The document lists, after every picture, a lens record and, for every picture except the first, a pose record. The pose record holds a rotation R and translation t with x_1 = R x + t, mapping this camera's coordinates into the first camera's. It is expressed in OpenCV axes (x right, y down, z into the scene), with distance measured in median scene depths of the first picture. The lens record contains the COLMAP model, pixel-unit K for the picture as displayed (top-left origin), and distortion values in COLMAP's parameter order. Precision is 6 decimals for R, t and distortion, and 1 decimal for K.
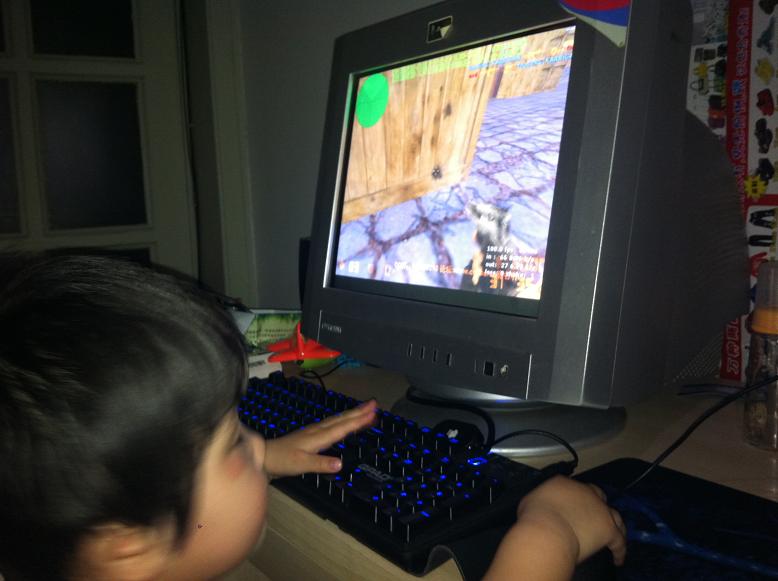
lens RADIAL K [[727.4, 0, 389.0], [0, 727.4, 290.5], [0, 0, 1]] dist [0.067015, -0.217717]
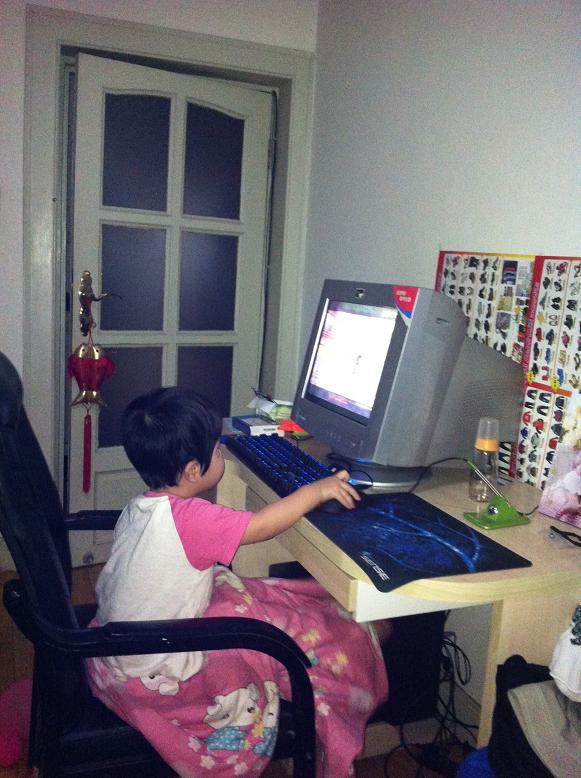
lens RADIAL K [[730.9, 0, 287.4], [0, 730.9, 398.6], [0, 0, 1]] dist [0.093195, -0.304456]
pose [[0.961688, 0.140048, -0.235676, 0.348291], [-0.131489, 0.989967, 0.051732, -0.100537], [0.240557, -0.018761, 0.970454, -1.007243]]
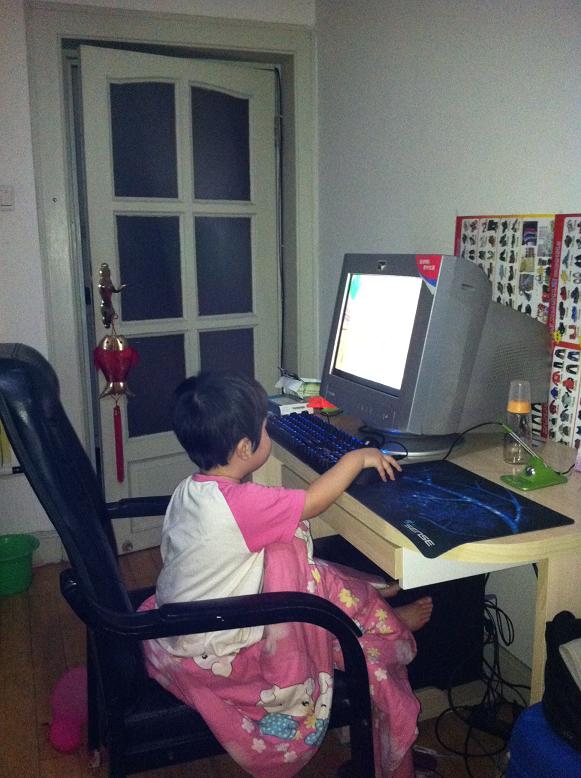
lens RADIAL K [[730.9, 0, 287.4], [0, 730.9, 398.6], [0, 0, 1]] dist [0.093195, -0.304456]
pose [[0.963721, 0.080049, -0.254625, 0.320937], [-0.060803, 0.994727, 0.082593, -0.095658], [0.259894, -0.064115, 0.963506, -1.031637]]
